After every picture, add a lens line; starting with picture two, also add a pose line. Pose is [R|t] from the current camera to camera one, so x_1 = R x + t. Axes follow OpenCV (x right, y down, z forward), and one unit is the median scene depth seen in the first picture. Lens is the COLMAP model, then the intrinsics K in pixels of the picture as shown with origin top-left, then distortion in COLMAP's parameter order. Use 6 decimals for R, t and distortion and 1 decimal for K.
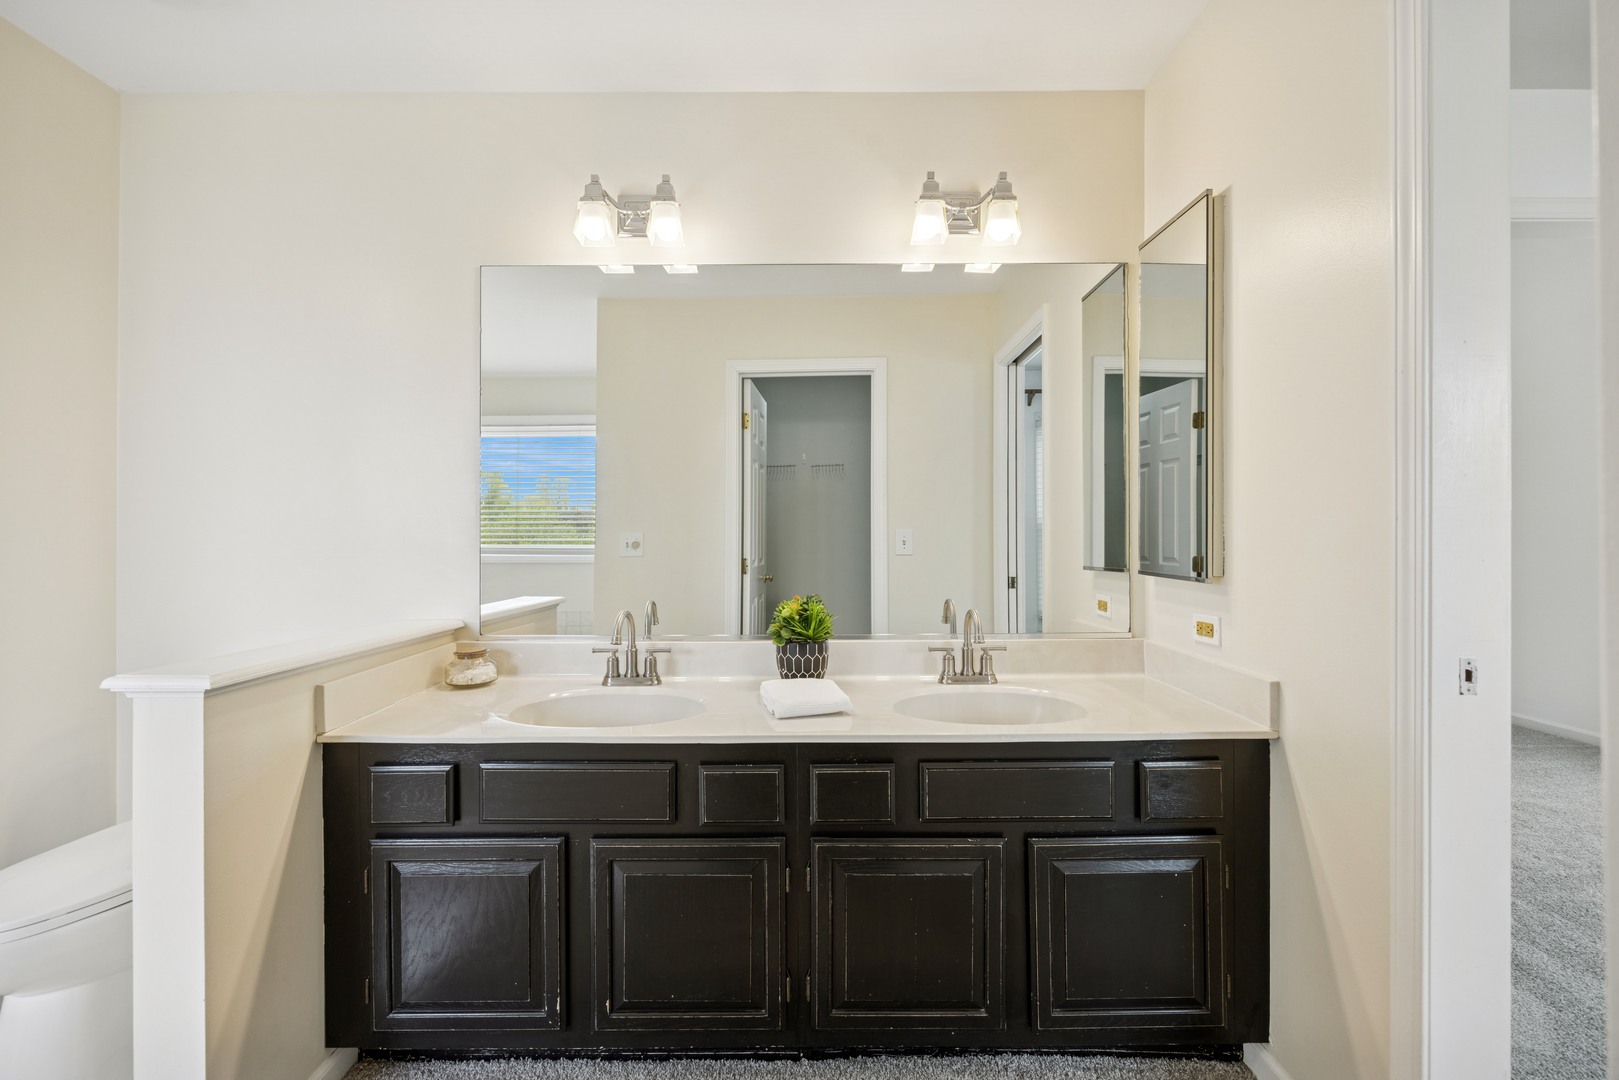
lens RADIAL K [[727.9, 0, 809.5], [0, 727.9, 540.0], [0, 0, 1]] dist [-0.000264, 0.000051]
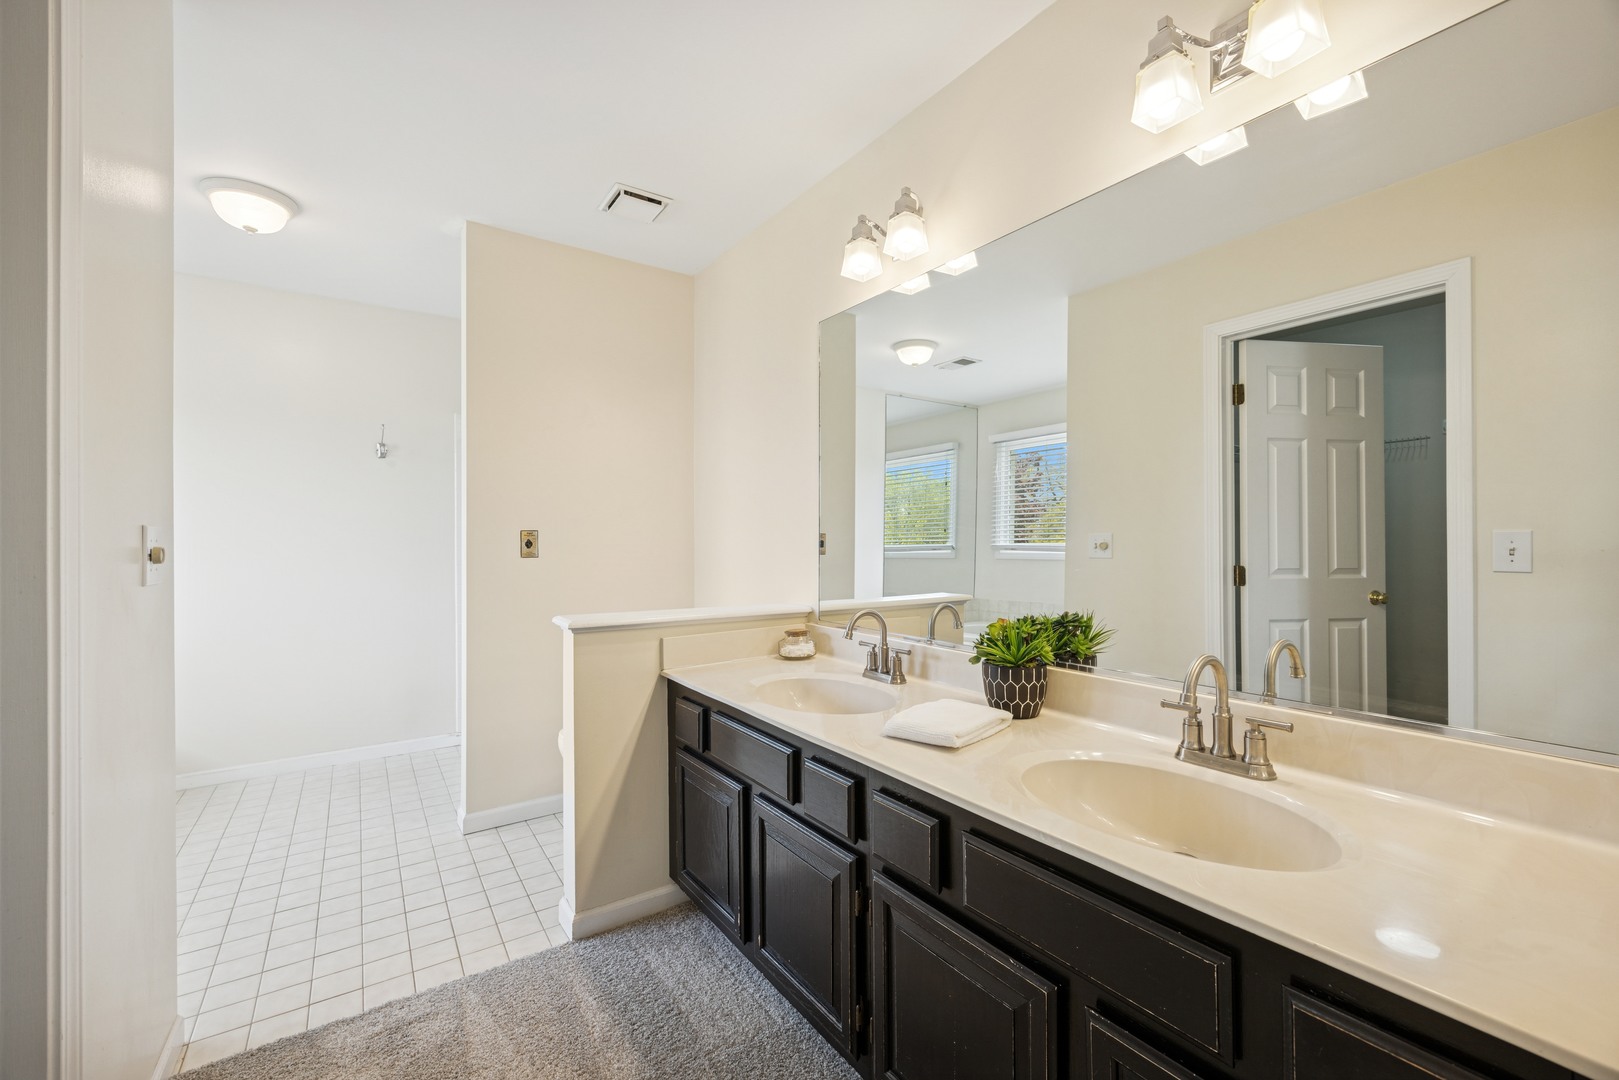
lens RADIAL K [[686.4, 0, 809.5], [0, 686.4, 540.0], [0, 0, 1]] dist [-0.000021, 0.000061]
pose [[0.557158, 0.006370, -0.830382, 0.531791], [-0.000015, 0.999971, 0.007661, -0.014286], [0.830406, -0.004256, 0.557142, 0.349004]]
